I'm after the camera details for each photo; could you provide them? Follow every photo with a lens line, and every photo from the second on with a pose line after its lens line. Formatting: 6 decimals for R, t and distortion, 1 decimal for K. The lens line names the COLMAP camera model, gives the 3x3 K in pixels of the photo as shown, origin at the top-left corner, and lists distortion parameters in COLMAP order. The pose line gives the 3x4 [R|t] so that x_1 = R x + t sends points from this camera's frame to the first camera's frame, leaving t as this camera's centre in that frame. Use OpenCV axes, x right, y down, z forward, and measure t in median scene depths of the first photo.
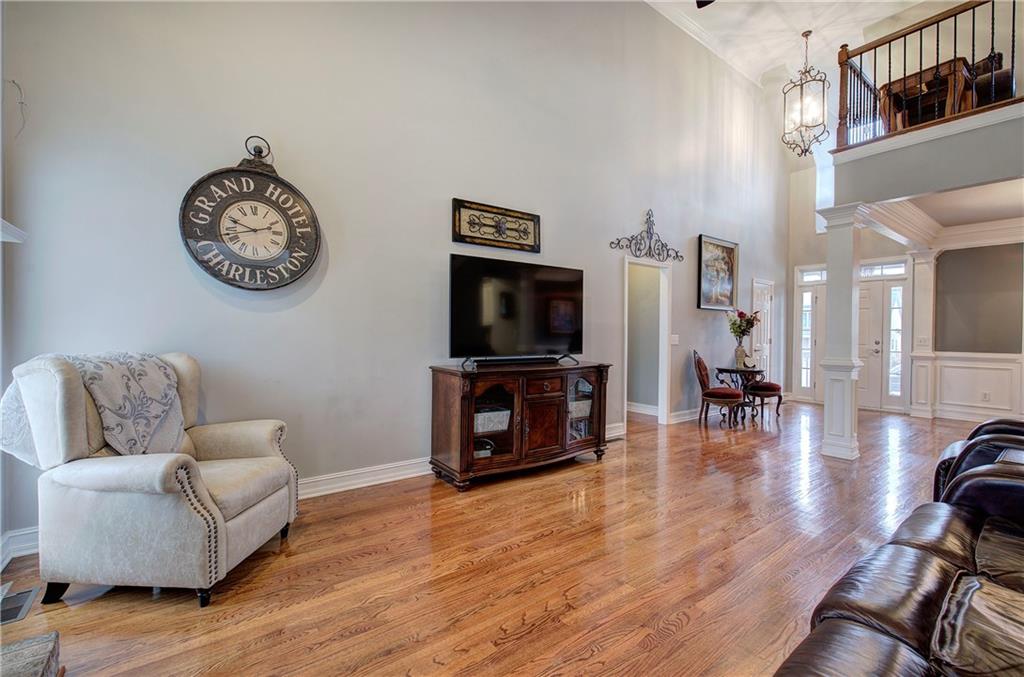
lens RADIAL K [[438.1, 0, 514.1], [0, 438.1, 336.6], [0, 0, 1]] dist [-0.004610, 0.002552]
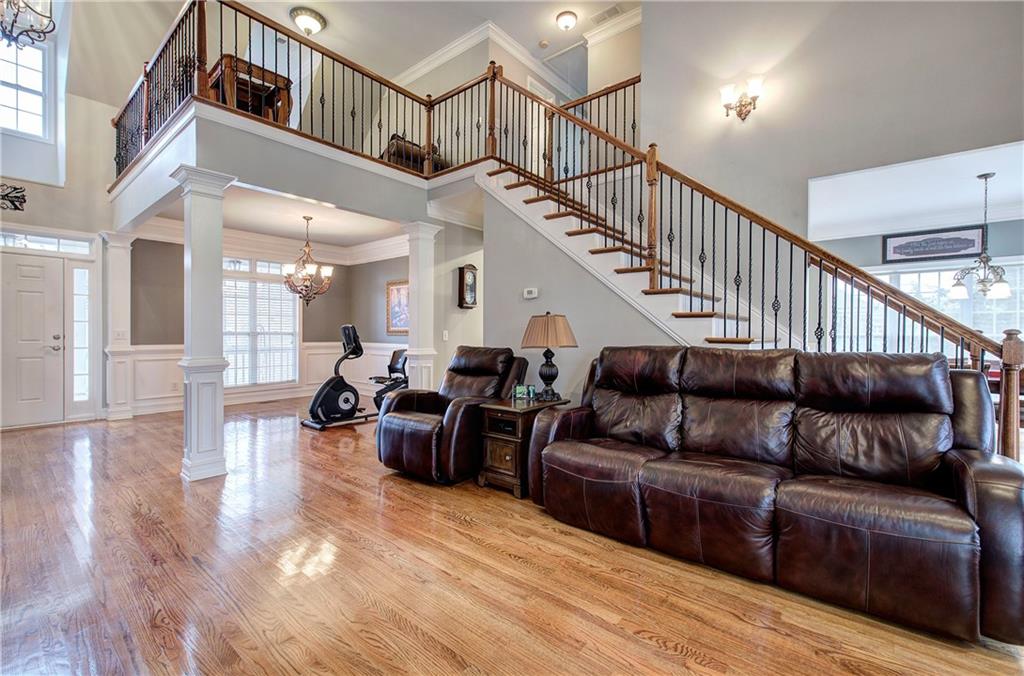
lens RADIAL K [[438.1, 0, 512.7], [0, 438.1, 335.7], [0, 0, 1]] dist [-0.004610, 0.002552]
pose [[-0.232474, -0.018183, 0.972433, -0.141540], [-0.000038, 0.999825, 0.018686, -0.004374], [-0.972603, 0.004307, -0.232434, 0.474786]]
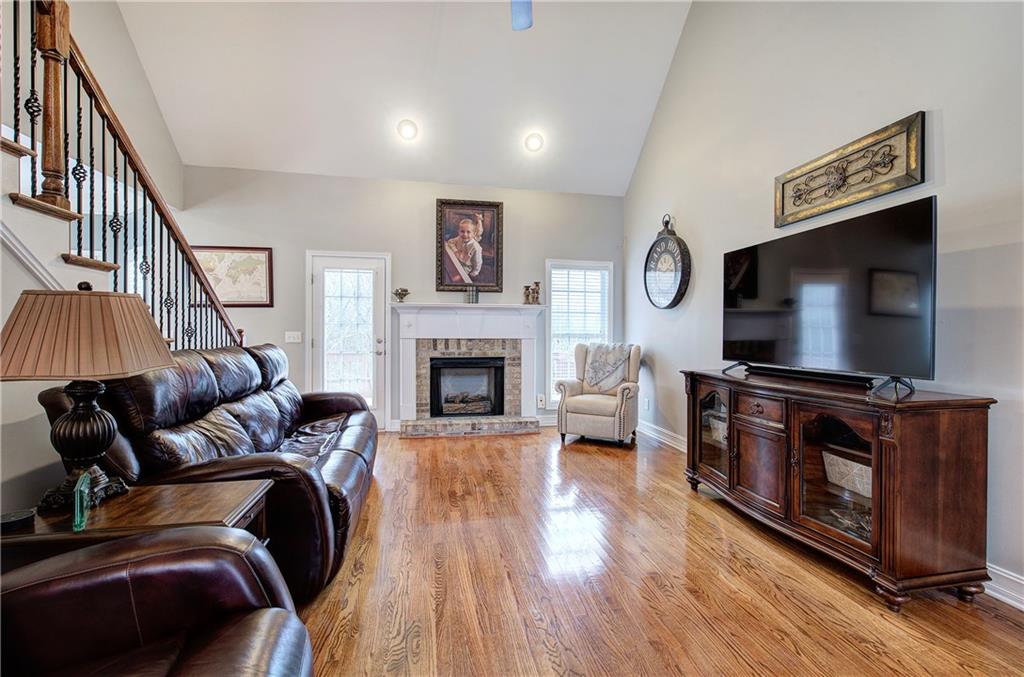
lens RADIAL K [[438.1, 0, 510.8], [0, 438.1, 335.1], [0, 0, 1]] dist [-0.004610, 0.002552]
pose [[-0.437154, -0.005737, -0.899368, 0.568536], [-0.016367, 0.999865, 0.001578, -0.001099], [0.899238, 0.015410, -0.437189, 0.606052]]
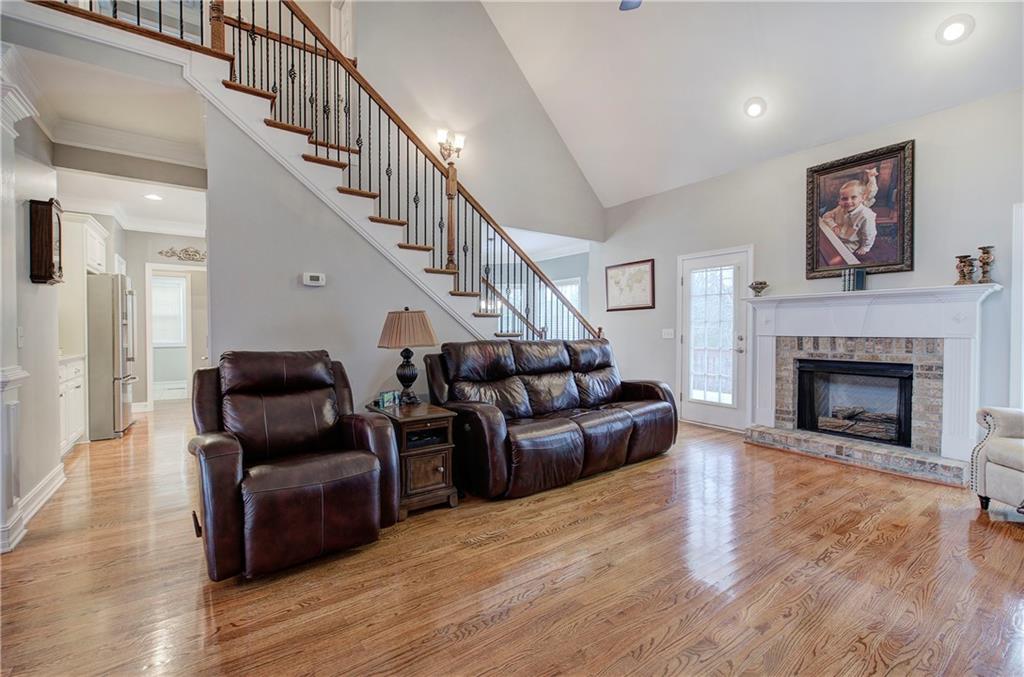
lens RADIAL K [[438.1, 0, 517.1], [0, 438.1, 334.2], [0, 0, 1]] dist [-0.004610, 0.002552]
pose [[-0.999745, -0.009241, 0.020611, 0.297639], [-0.008831, 0.999764, 0.019865, -0.004219], [-0.020789, 0.019678, -0.999590, 0.844168]]
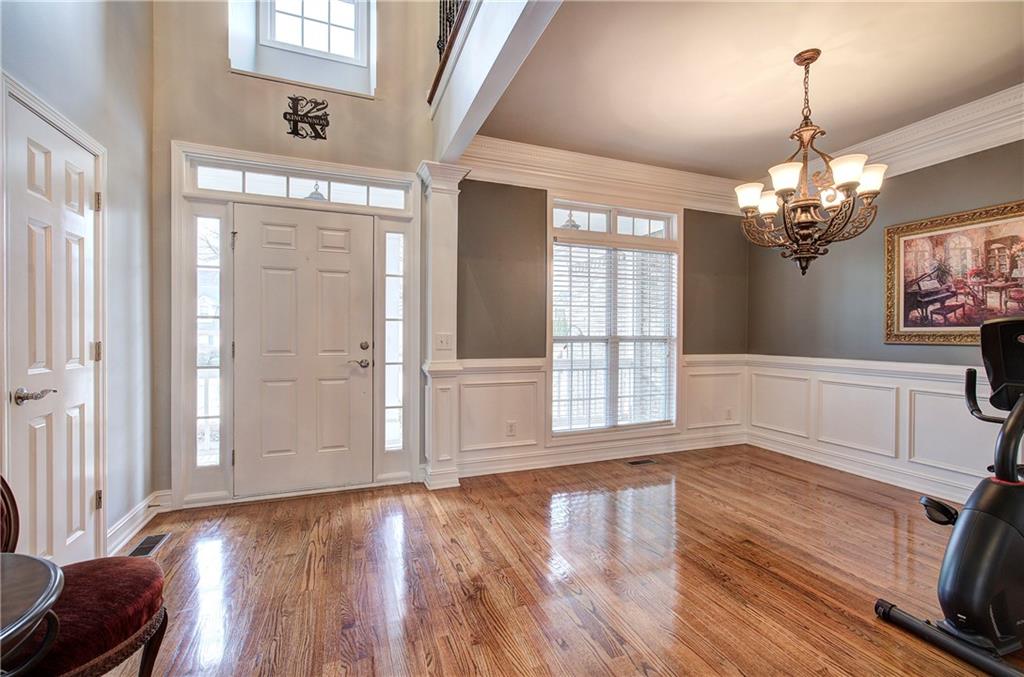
lens RADIAL K [[438.1, 0, 513.3], [0, 438.1, 338.8], [0, 0, 1]] dist [-0.004610, 0.002552]
pose [[0.274615, -0.018821, 0.961370, 0.508827], [0.005015, 0.999823, 0.018141, -0.002130], [-0.961541, -0.000161, 0.274661, 0.868752]]
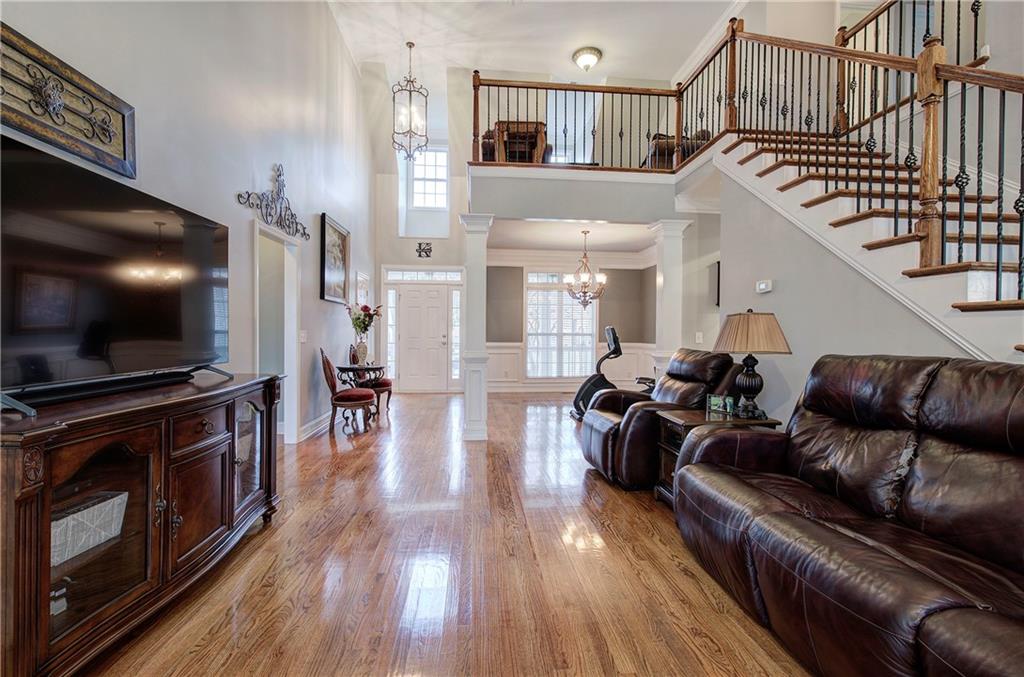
lens RADIAL K [[438.1, 0, 511.6], [0, 438.1, 336.1], [0, 0, 1]] dist [-0.004610, 0.002552]
pose [[0.527399, -0.013986, 0.849503, -0.119153], [0.003558, 0.999892, 0.014253, -0.003663], [-0.849610, -0.004495, 0.527392, 0.249726]]
